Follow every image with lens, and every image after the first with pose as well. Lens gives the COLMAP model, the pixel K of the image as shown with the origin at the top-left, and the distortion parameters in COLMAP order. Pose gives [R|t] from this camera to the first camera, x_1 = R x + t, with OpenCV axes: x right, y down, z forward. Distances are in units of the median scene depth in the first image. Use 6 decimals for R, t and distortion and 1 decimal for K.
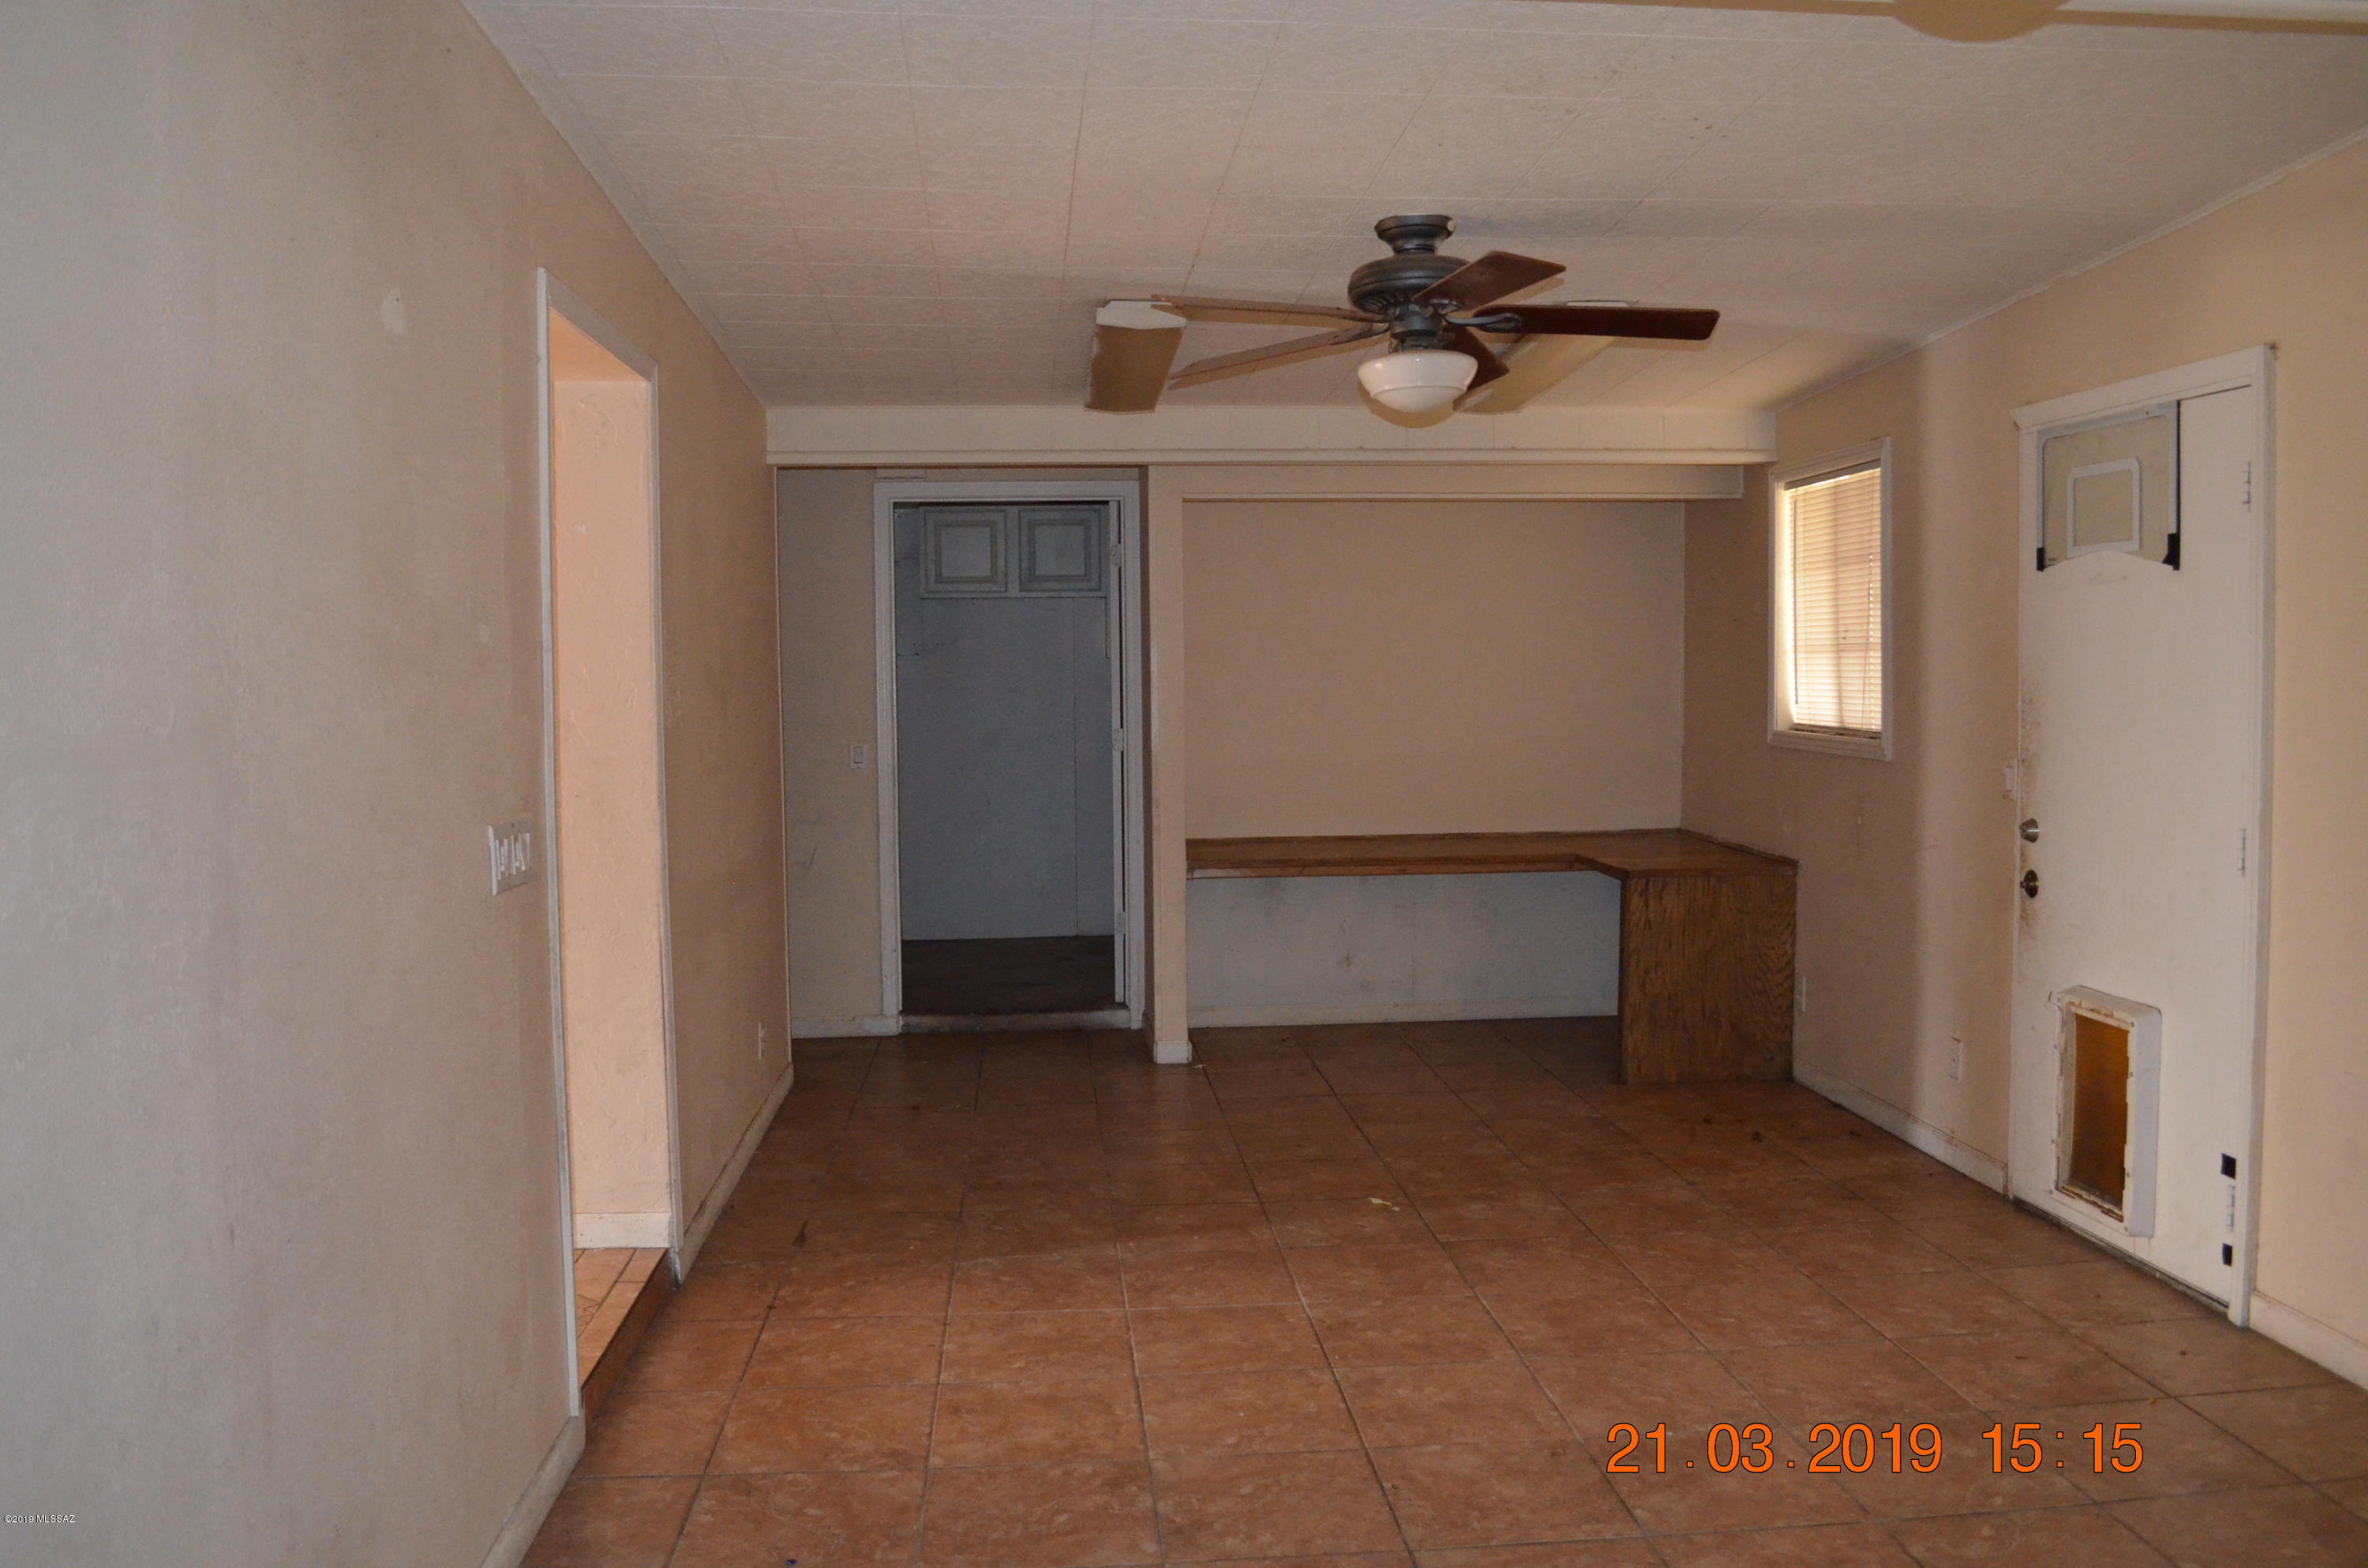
lens RADIAL K [[1857.0, 0, 1185.9], [0, 1857.0, 777.5], [0, 0, 1]] dist [-0.081827, 0.011278]
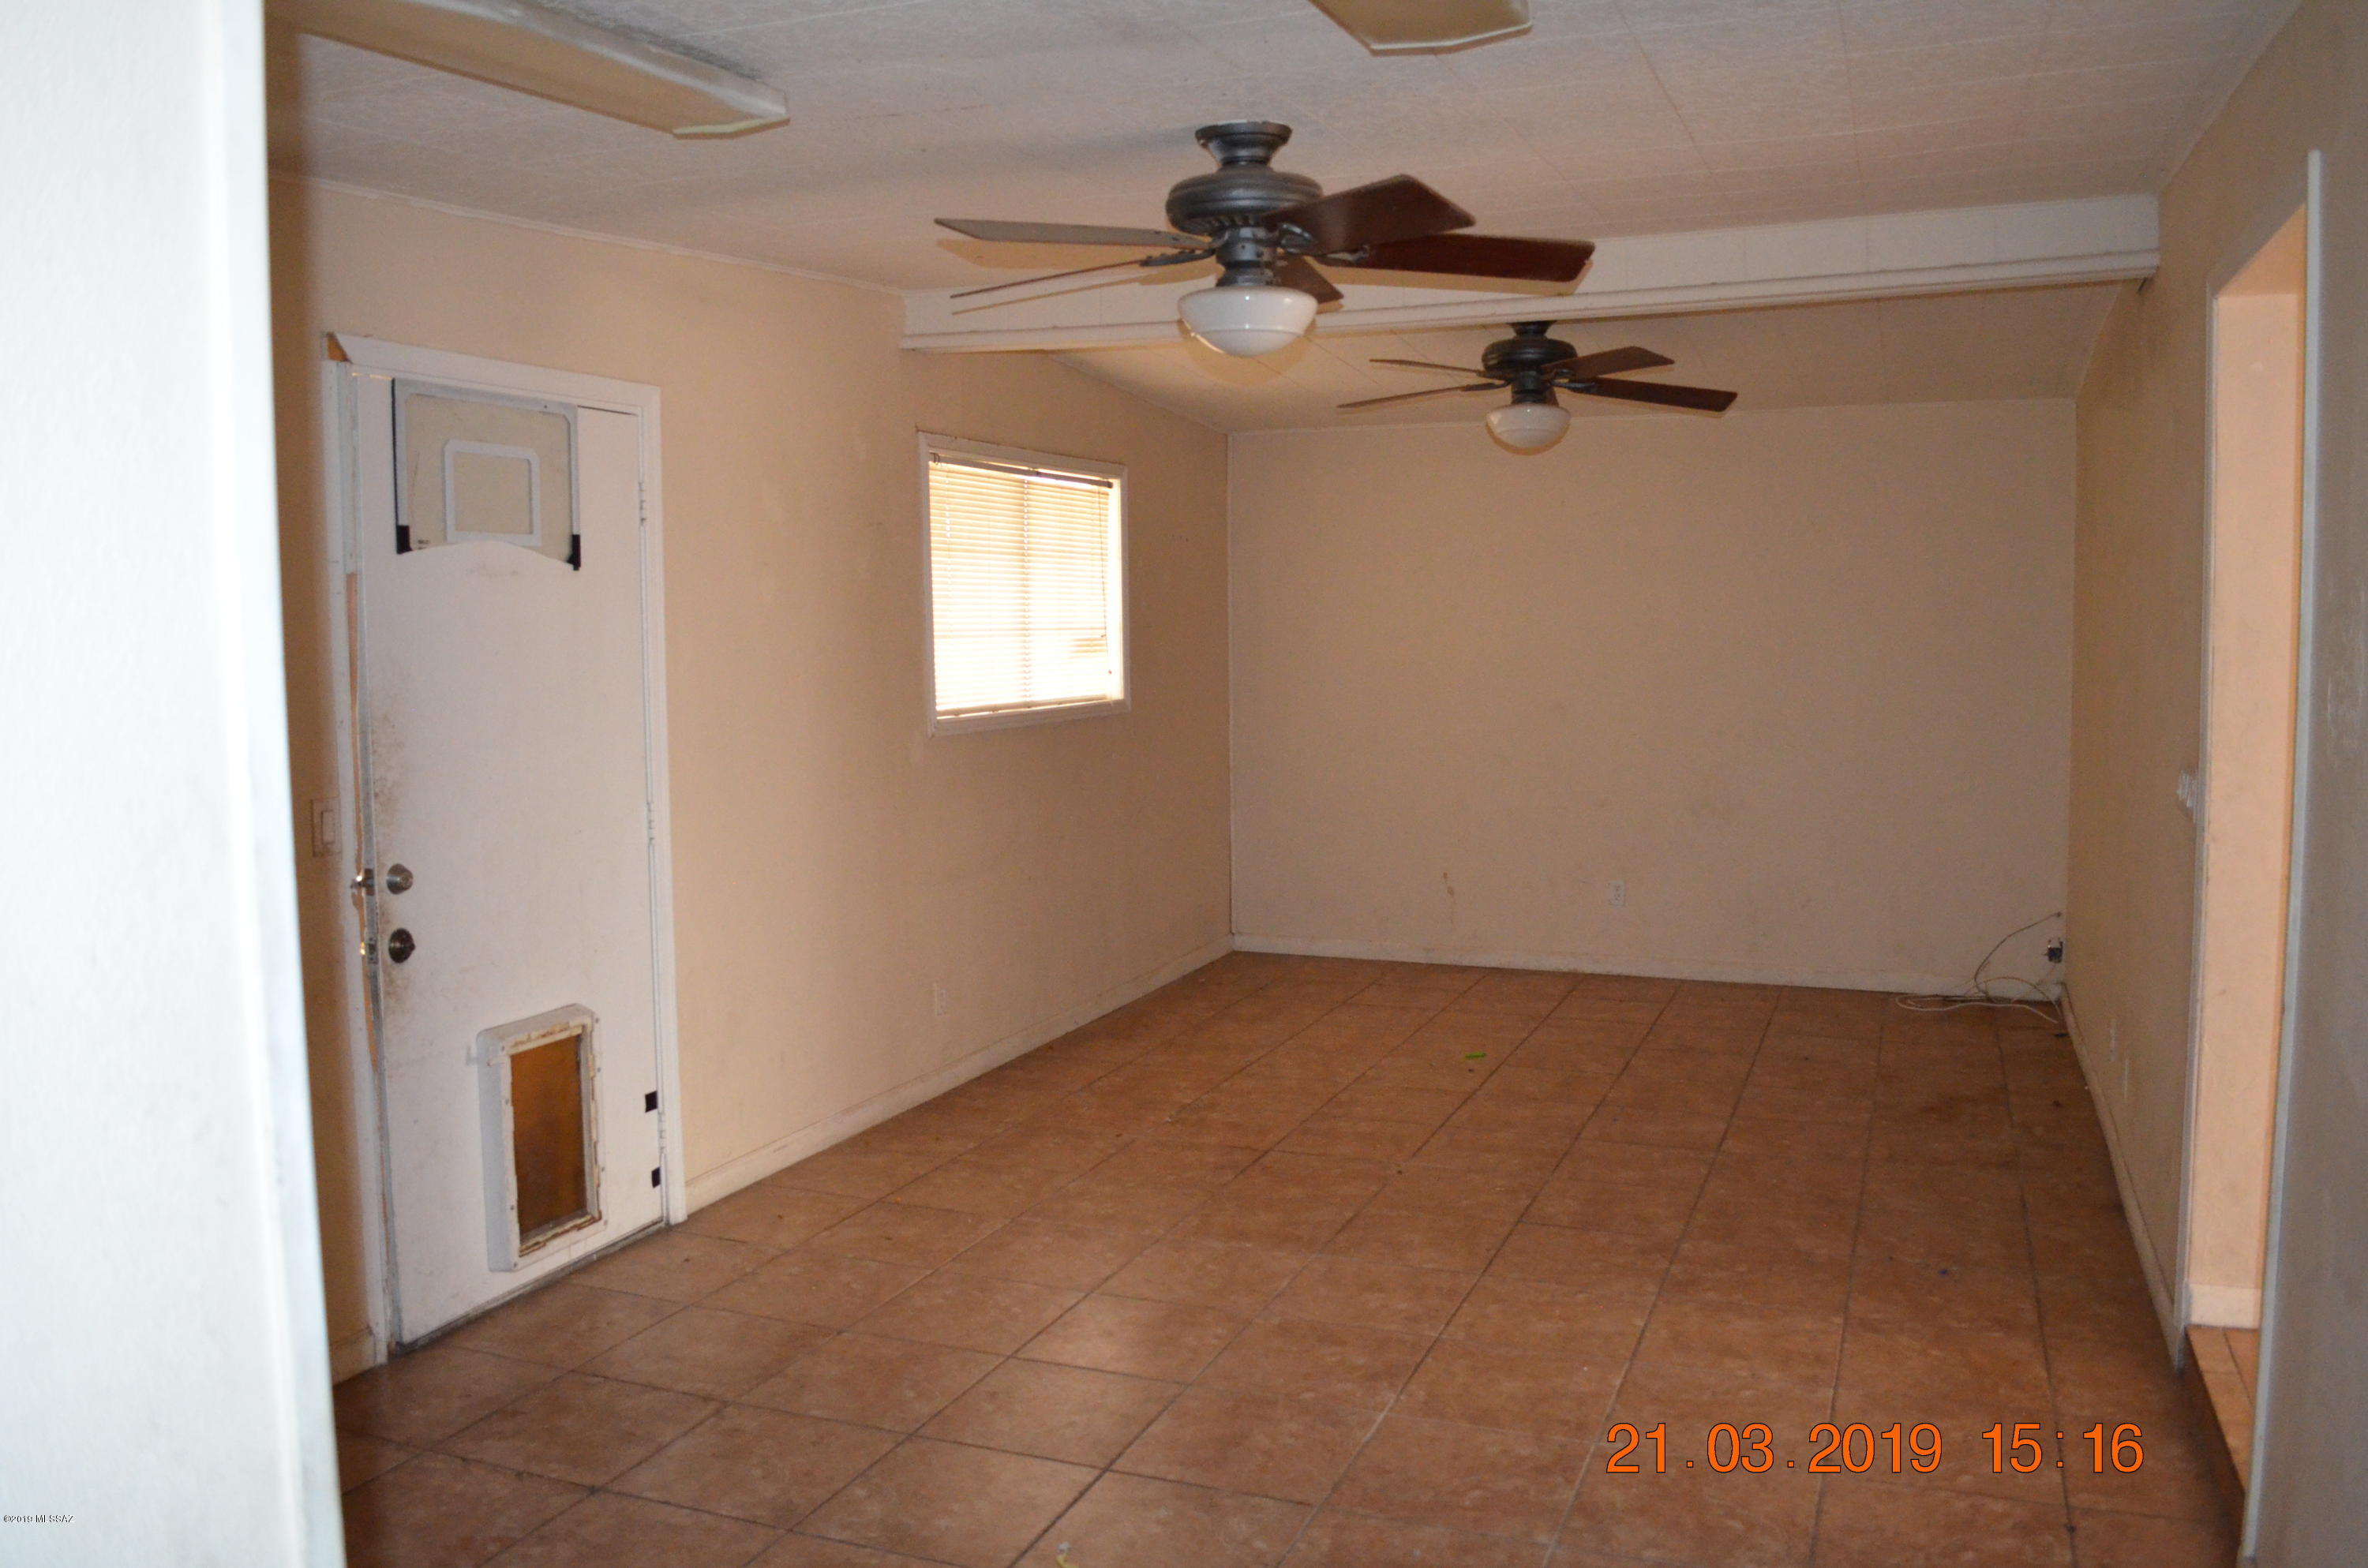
lens RADIAL K [[1857.0, 0, 1185.9], [0, 1857.0, 777.5], [0, 0, 1]] dist [-0.081827, 0.011278]
pose [[-0.893095, -0.018363, 0.449492, -0.234789], [0.047190, 0.989830, 0.134200, -0.123477], [-0.447385, 0.141065, -0.883146, 1.802696]]
